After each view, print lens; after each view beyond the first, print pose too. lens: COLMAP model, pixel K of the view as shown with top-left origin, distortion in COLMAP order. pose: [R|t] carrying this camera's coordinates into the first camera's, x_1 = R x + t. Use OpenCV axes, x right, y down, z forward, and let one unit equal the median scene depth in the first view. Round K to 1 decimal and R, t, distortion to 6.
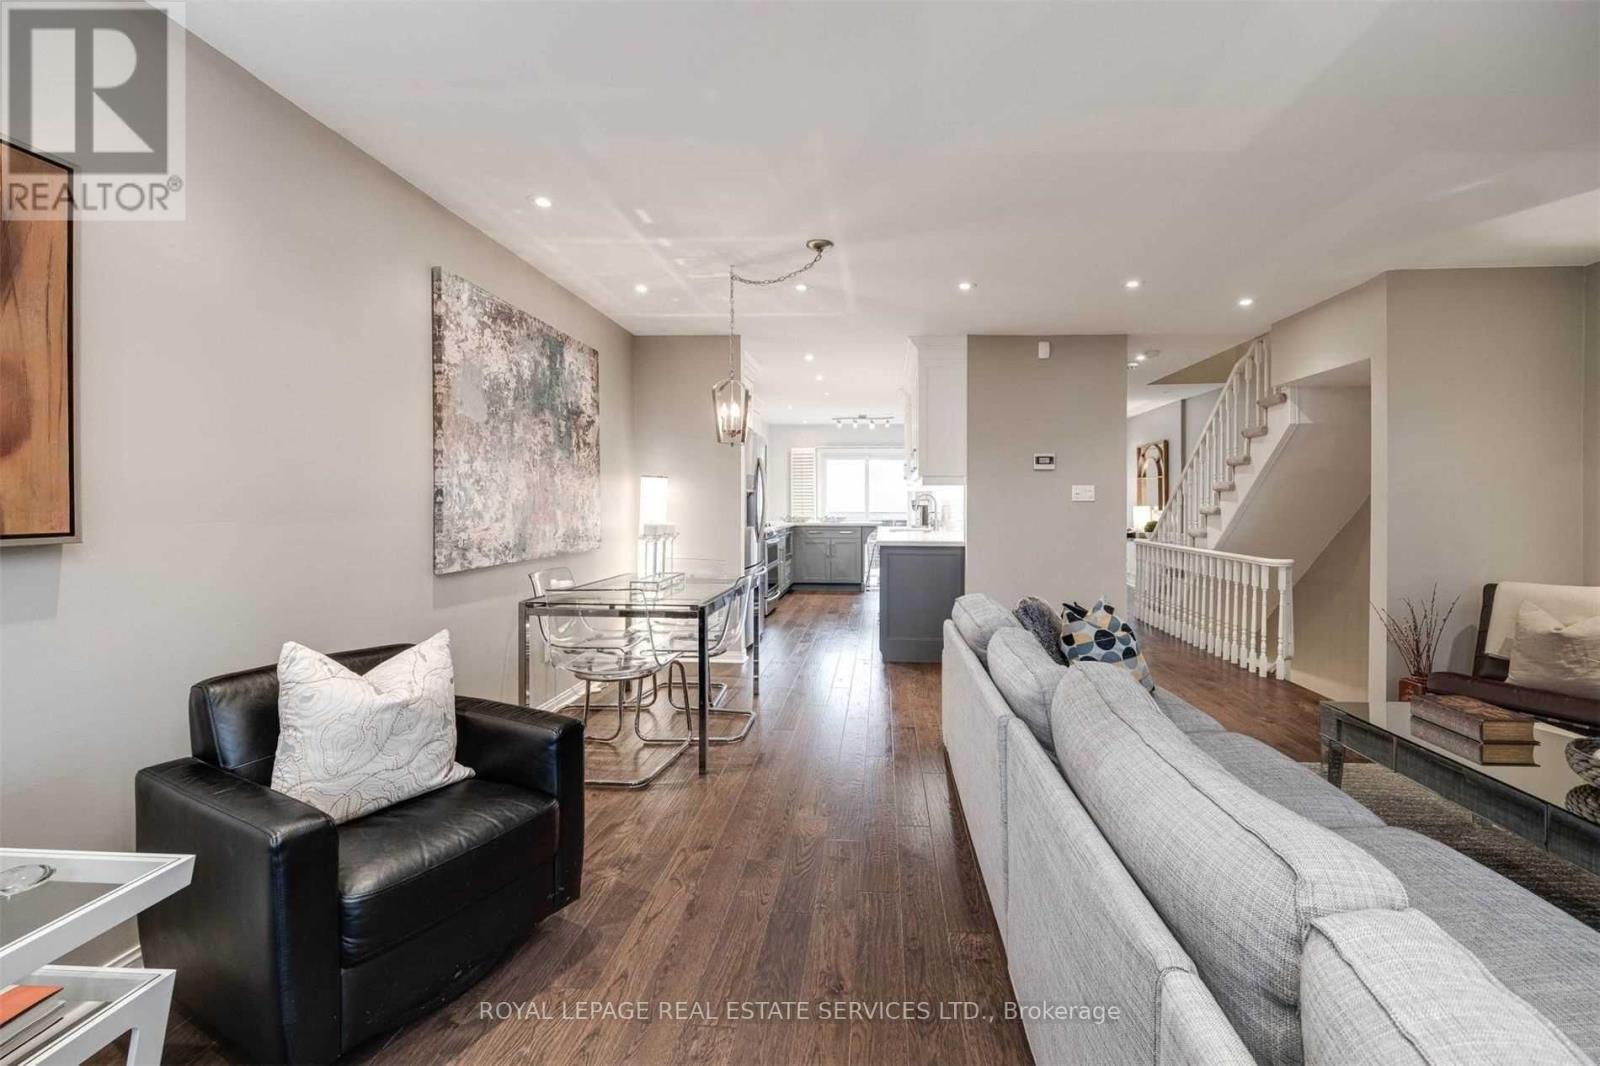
lens RADIAL K [[654.5, 0, 850.7], [0, 654.5, 507.7], [0, 0, 1]] dist [0.000260, 0.000090]
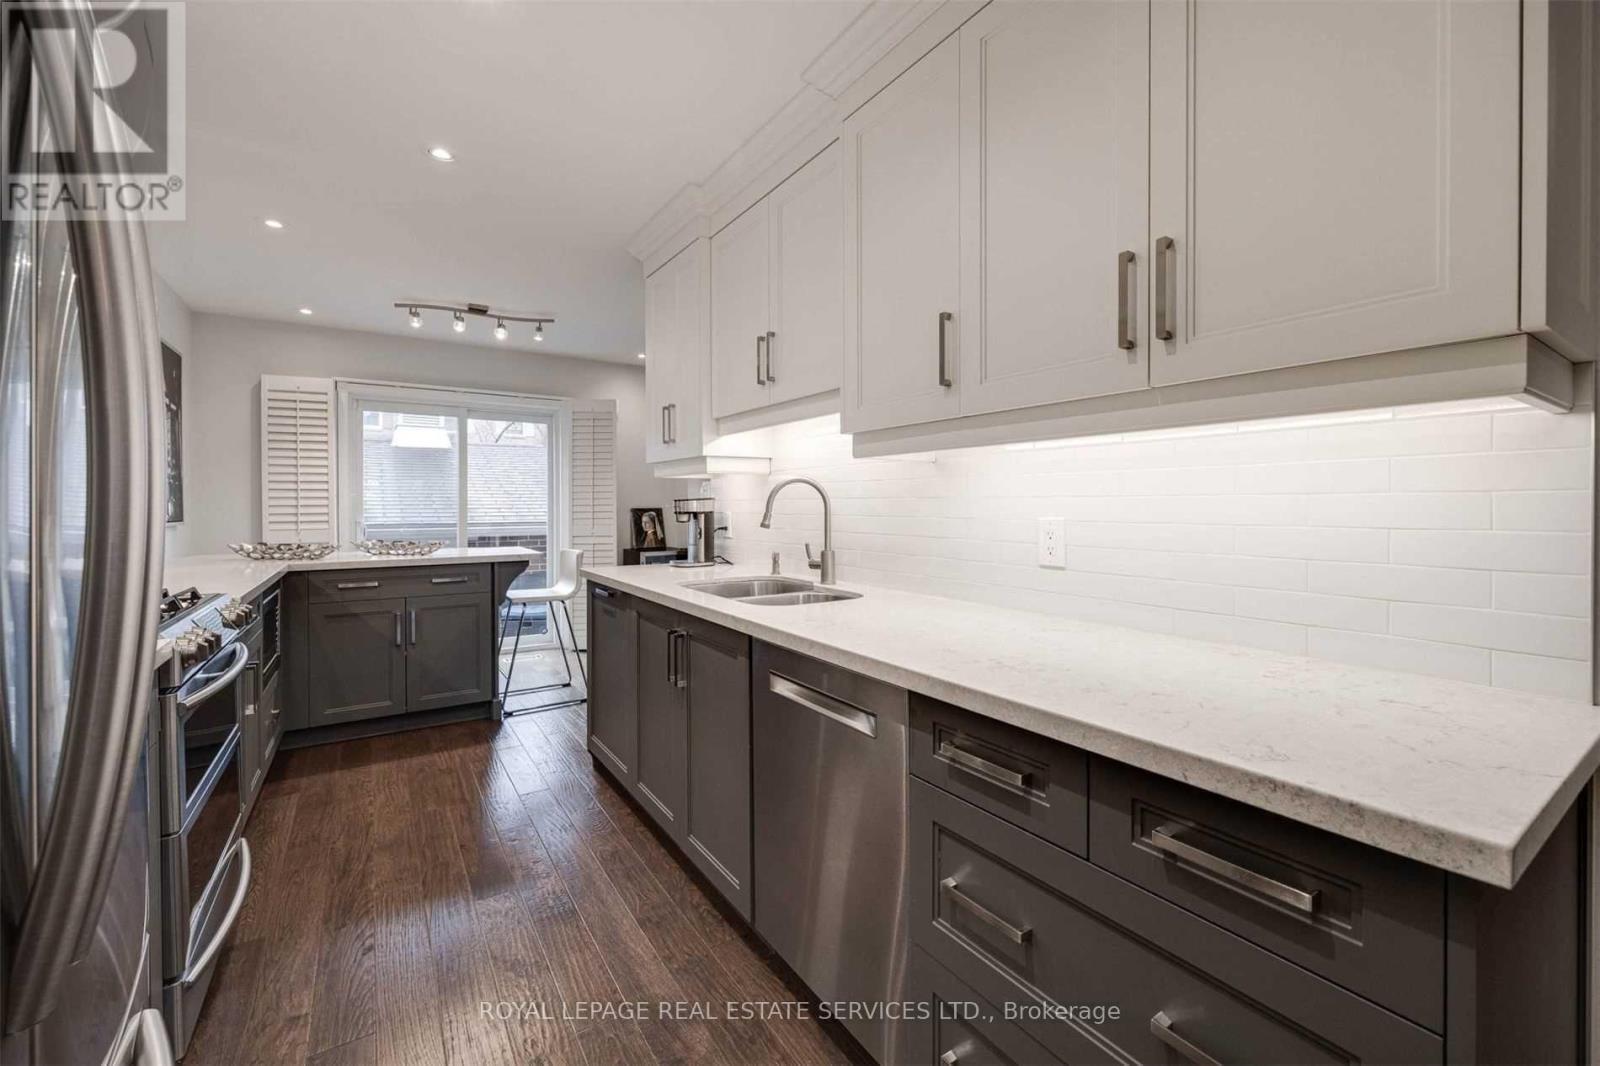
lens RADIAL K [[661.9, 0, 792.4], [0, 661.9, 507.7], [0, 0, 1]] dist [-0.002172, 0.000130]
pose [[0.814080, -0.005605, 0.580726, -0.069530], [0.009979, 0.999941, -0.004338, -0.003064], [-0.580668, 0.009327, 0.814087, 0.533227]]
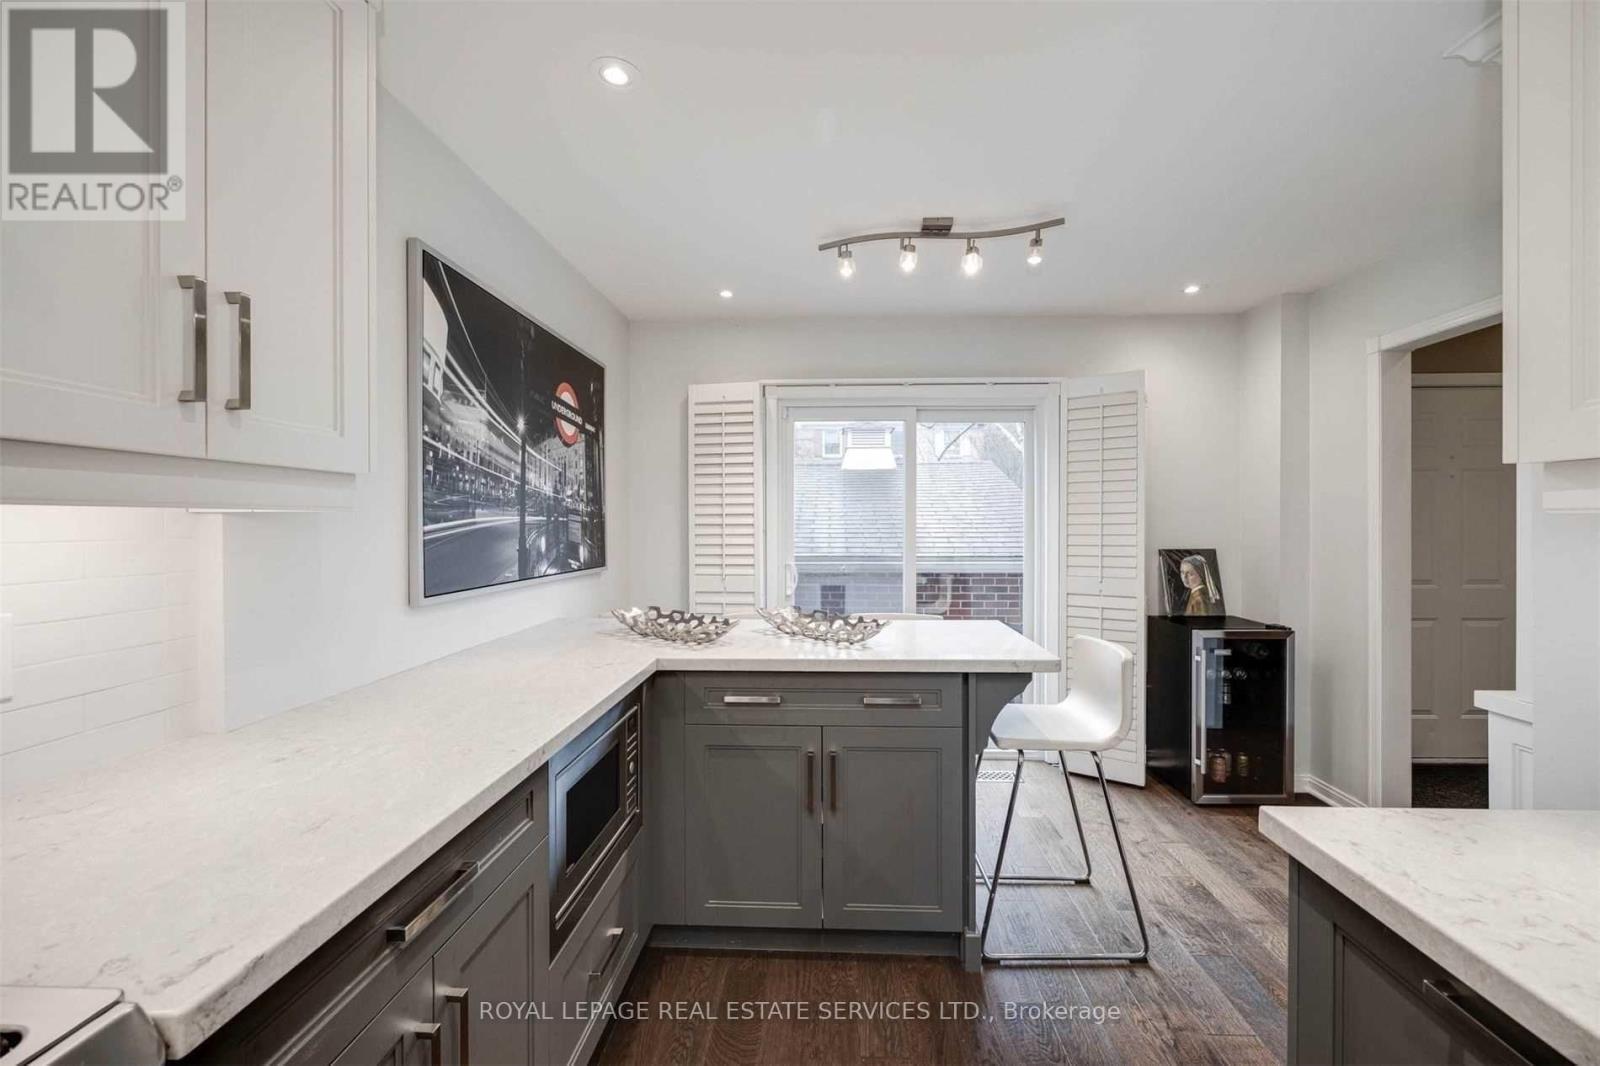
lens RADIAL K [[640.2, 0, 800.0], [0, 640.2, 533.0], [0, 0, 1]] dist [-0.002178, 0.000149]
pose [[0.999976, -0.003727, -0.005828, -0.036308], [0.003755, 0.999982, 0.004753, -0.018632], [0.005810, -0.004775, 0.999972, 0.760117]]
